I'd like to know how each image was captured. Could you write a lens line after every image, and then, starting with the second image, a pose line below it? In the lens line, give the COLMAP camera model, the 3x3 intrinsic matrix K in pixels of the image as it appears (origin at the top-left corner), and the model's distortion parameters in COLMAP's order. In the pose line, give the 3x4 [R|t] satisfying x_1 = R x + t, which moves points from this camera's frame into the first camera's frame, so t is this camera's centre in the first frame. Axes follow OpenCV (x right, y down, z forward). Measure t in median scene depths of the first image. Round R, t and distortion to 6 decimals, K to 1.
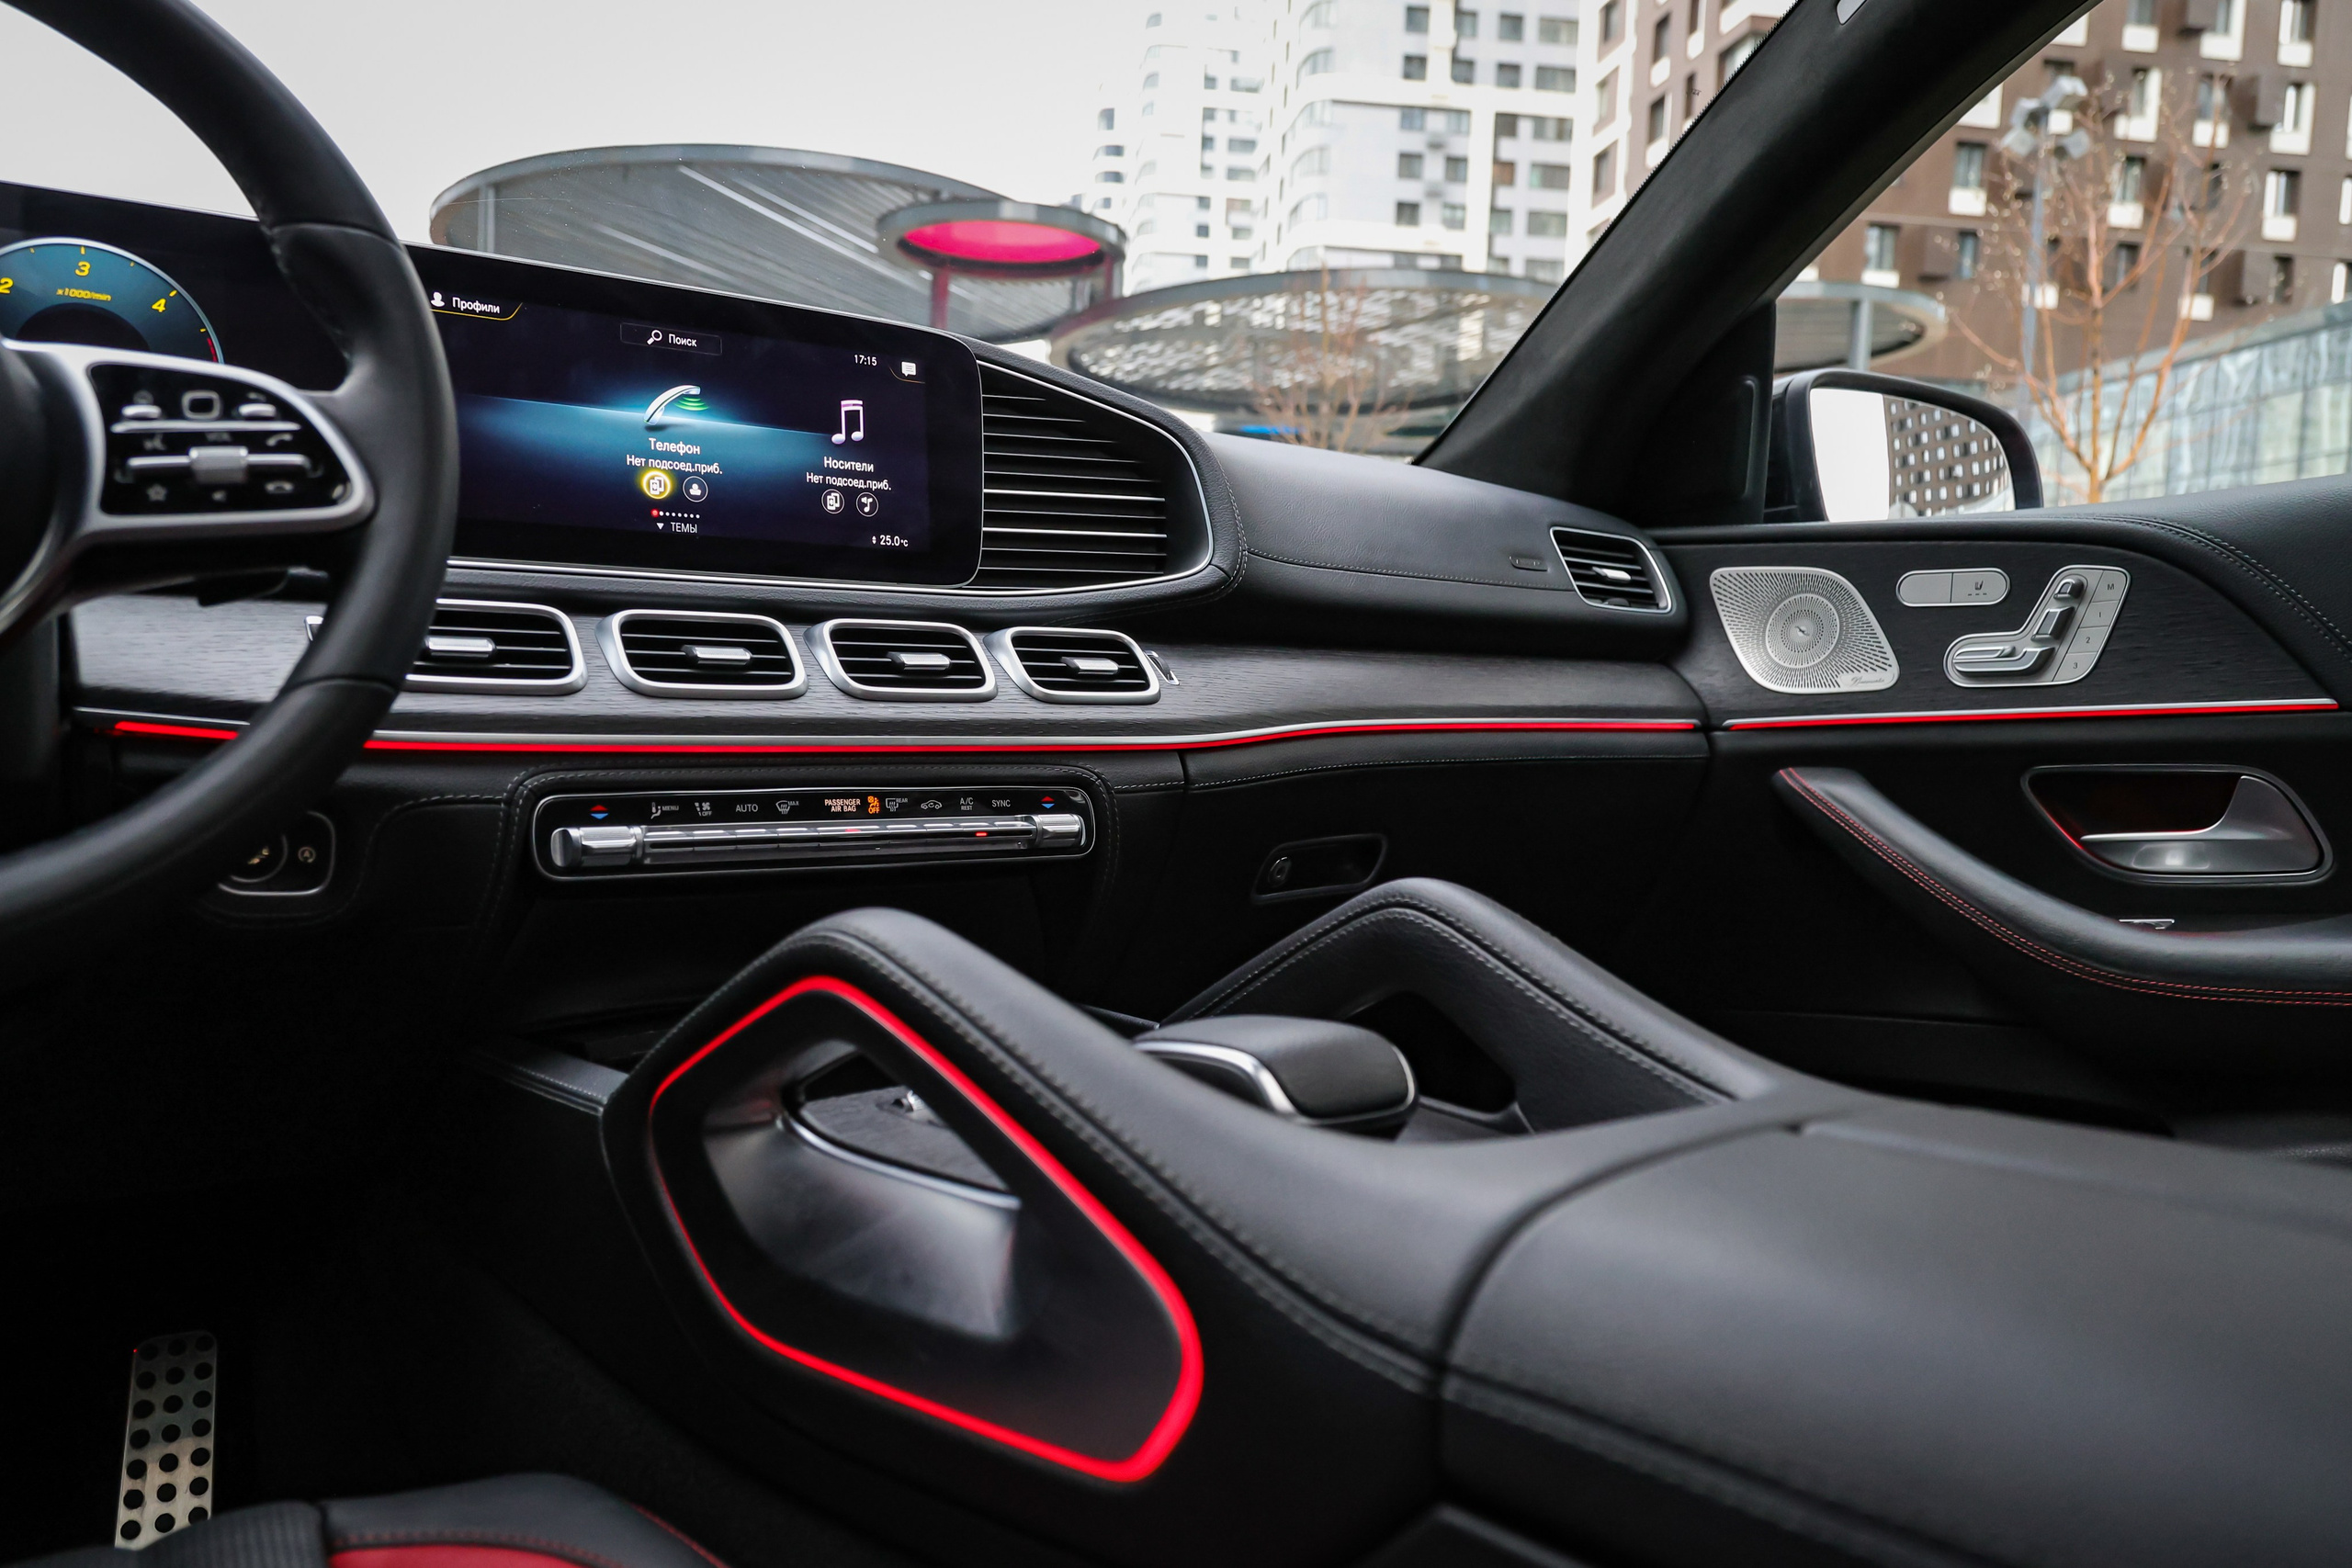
lens RADIAL K [[1687.3, 0, 1083.5], [0, 1687.3, 800.7], [0, 0, 1]] dist [-0.005312, 0.014992]
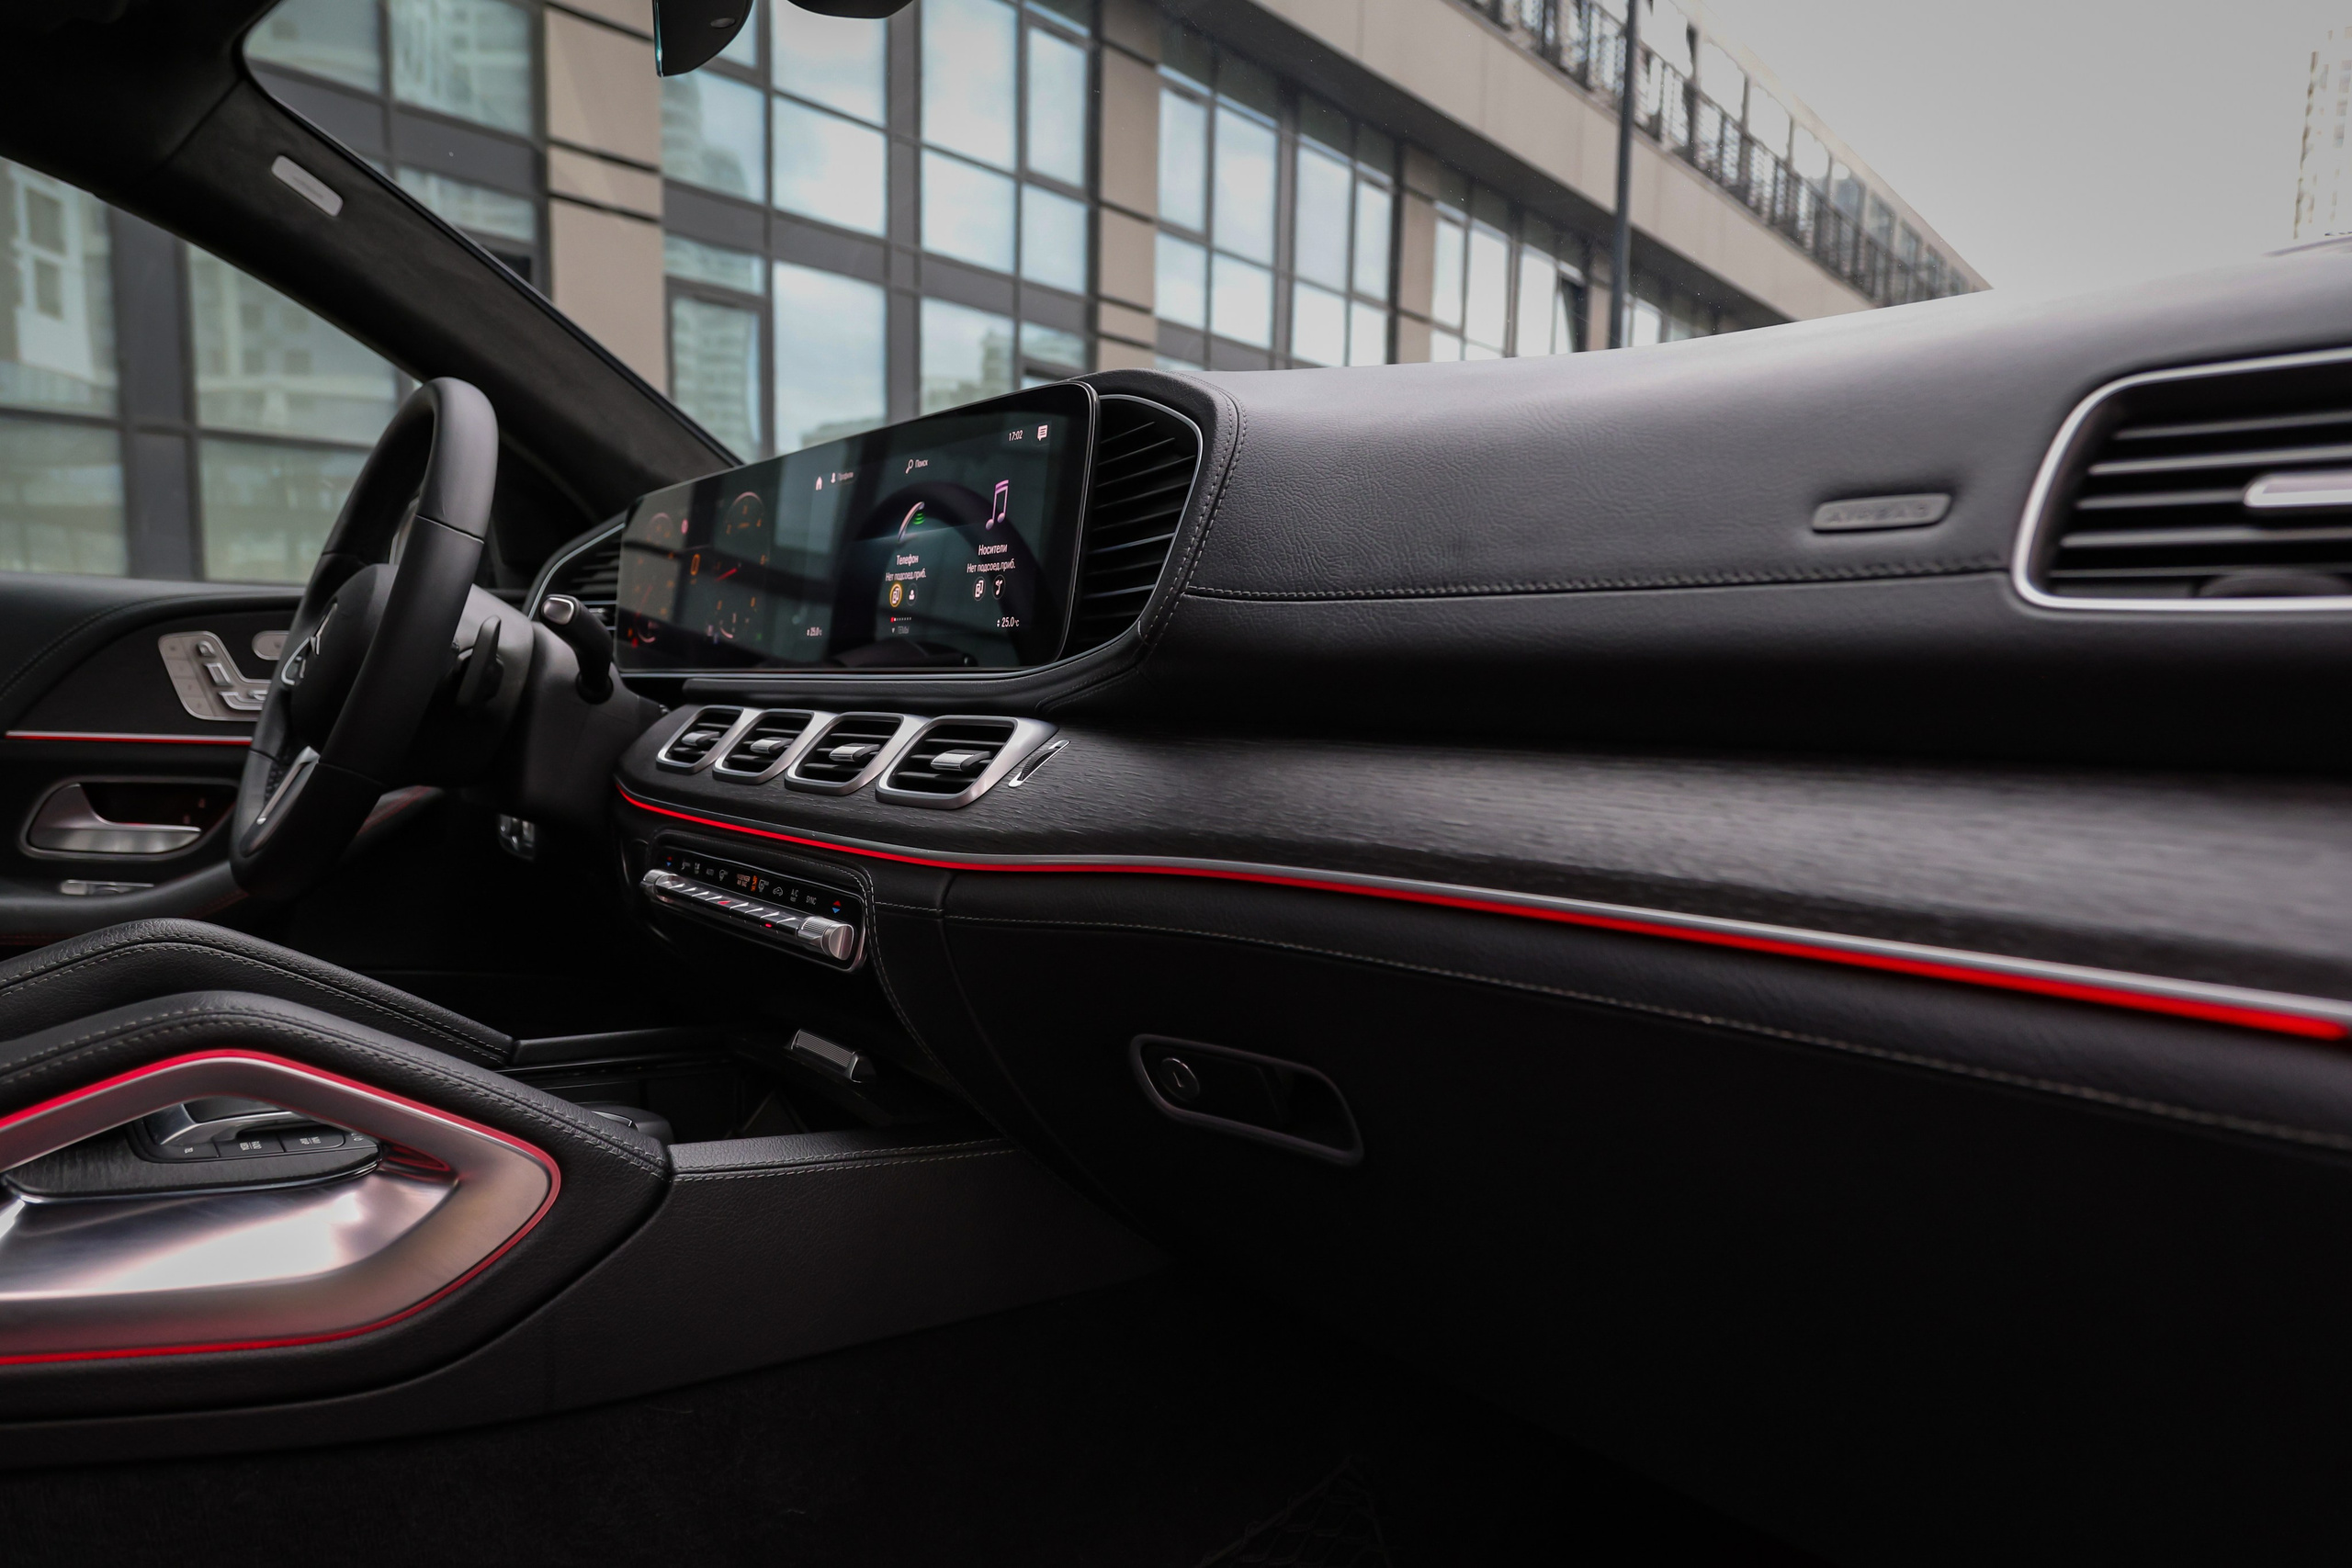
lens RADIAL K [[1607.5, 0, 1146.1], [0, 1607.5, 854.9], [0, 0, 1]] dist [-0.000510, 0.001646]
pose [[0.035284, 0.080897, -0.996098, 0.800829], [-0.074480, 0.994159, 0.078101, -0.102094], [0.996598, 0.071433, 0.041103, 1.058990]]
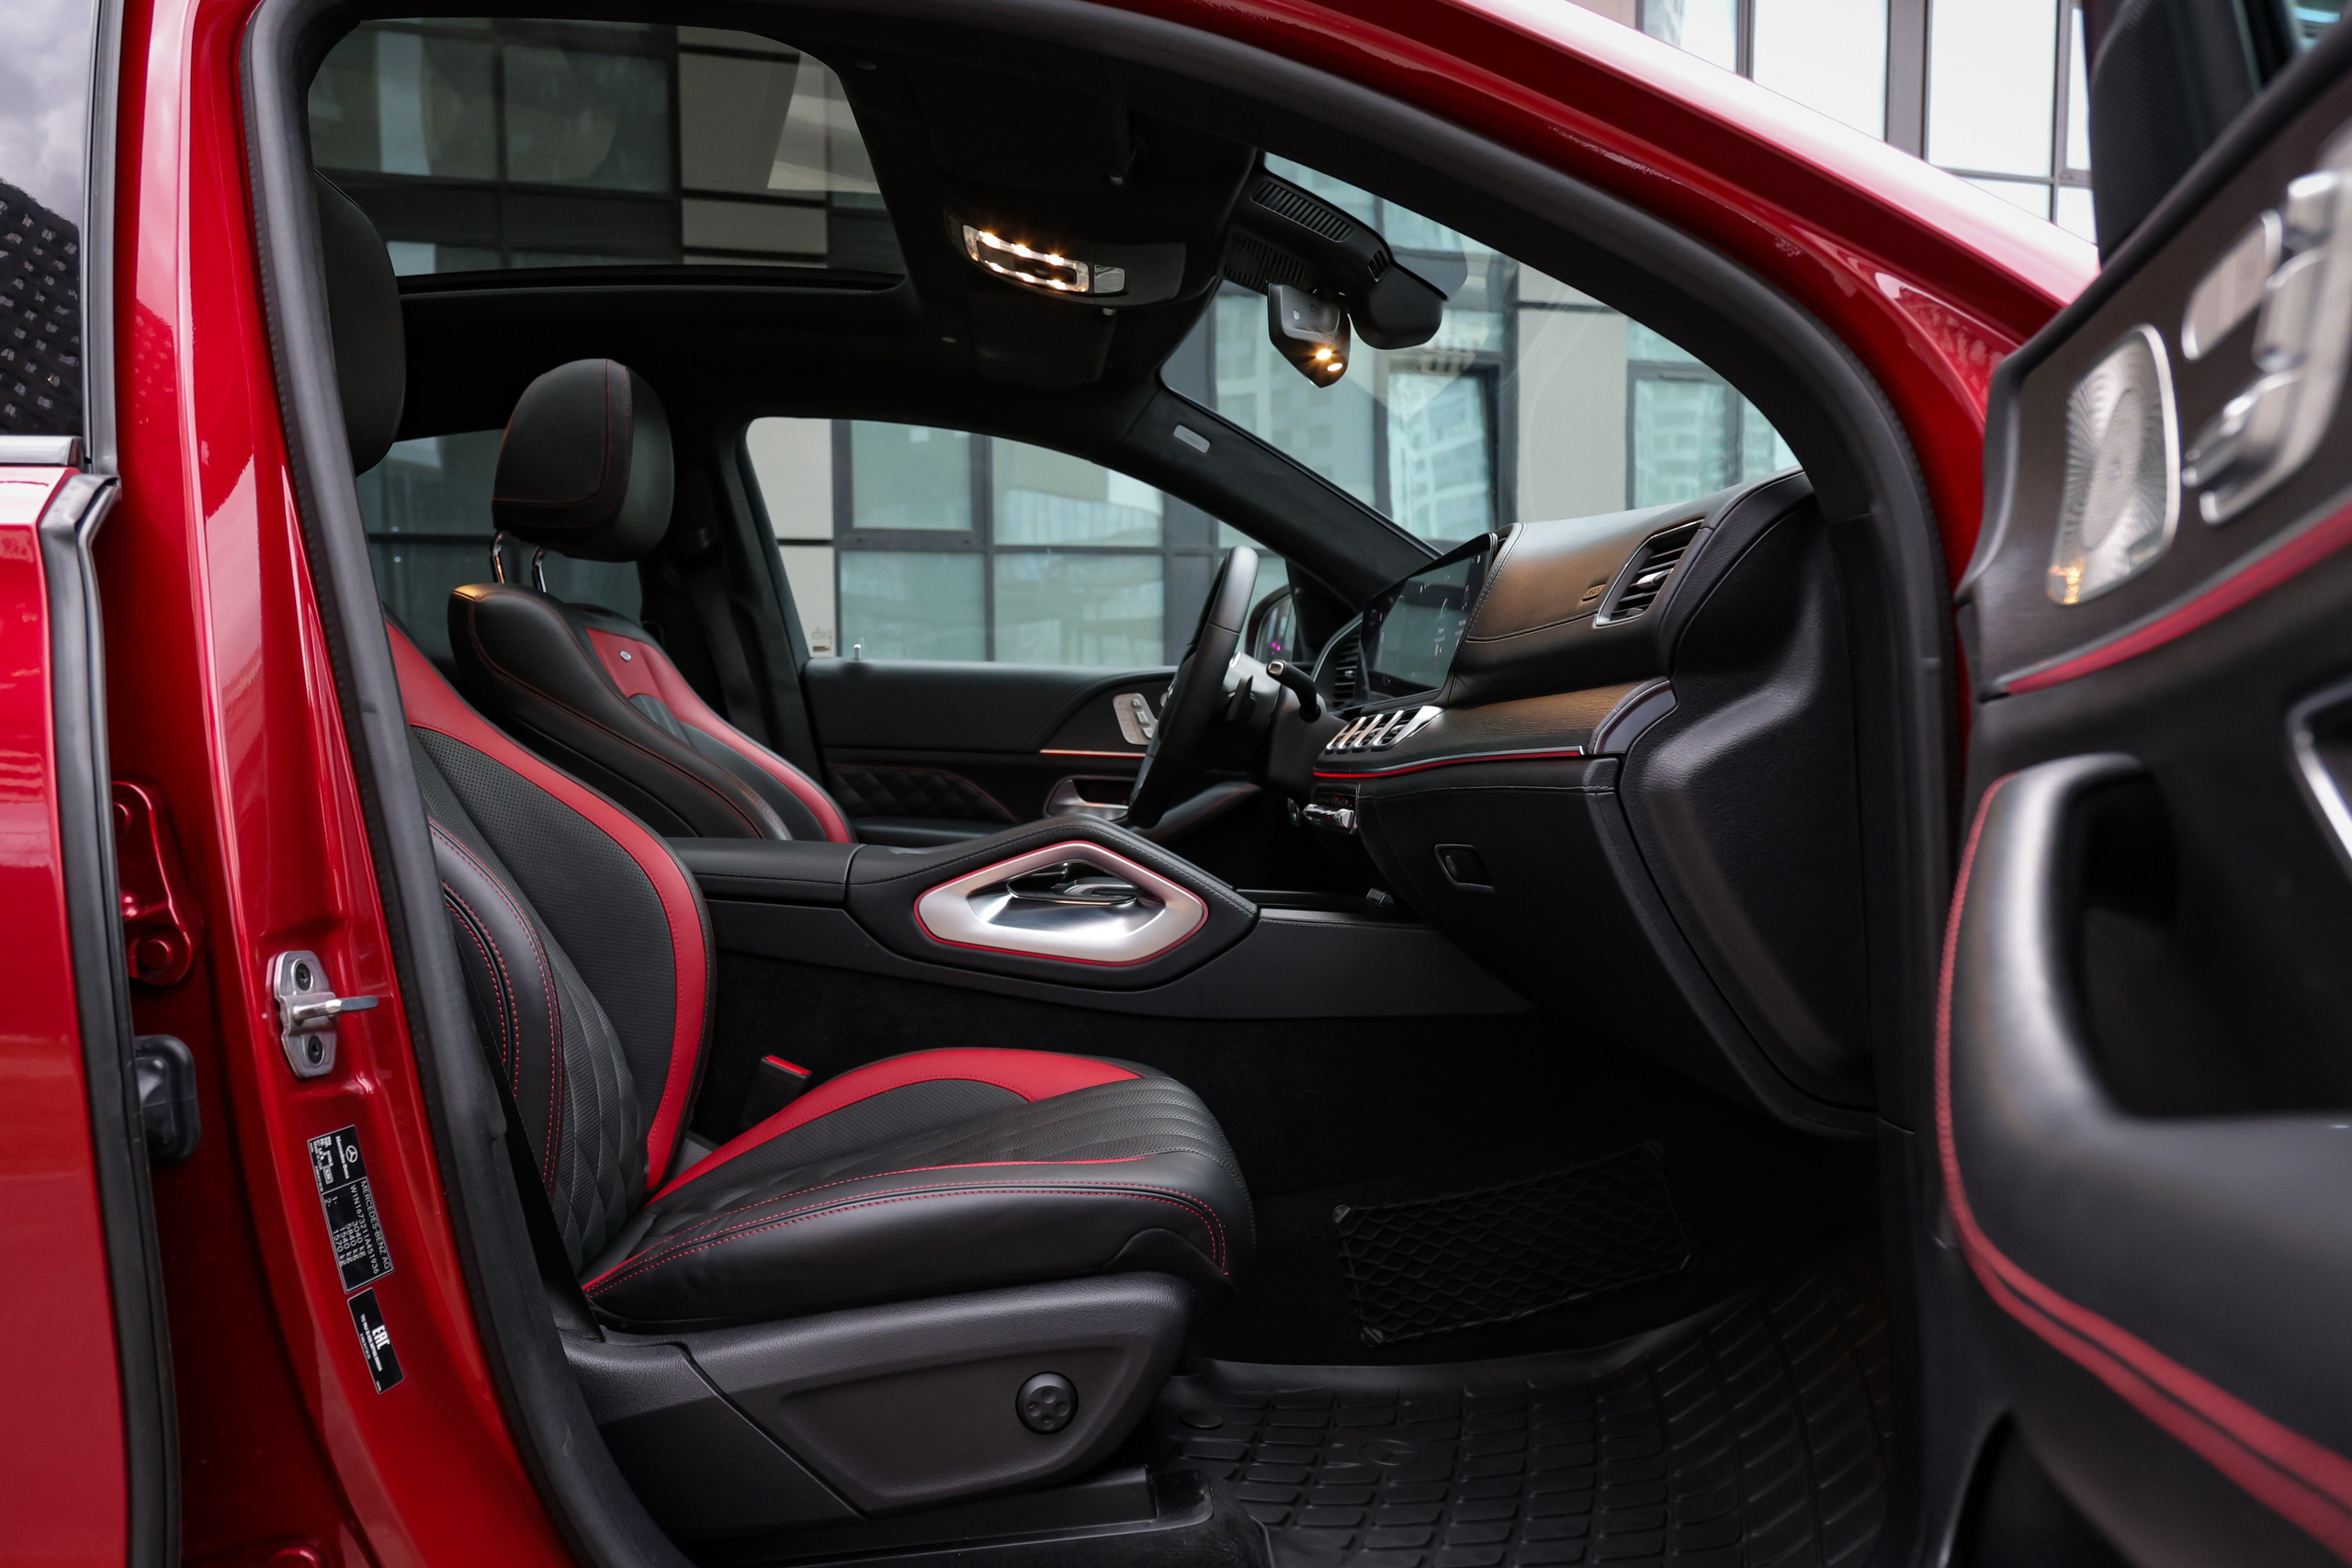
lens RADIAL K [[1687.3, 0, 1173.8], [0, 1687.3, 760.8], [0, 0, 1]] dist [-0.005312, 0.014992]
pose [[-0.503547, -0.018906, -0.863761, 1.579583], [-0.056308, 0.998353, 0.010974, -0.051571], [0.862131, 0.054162, -0.503782, 1.659992]]
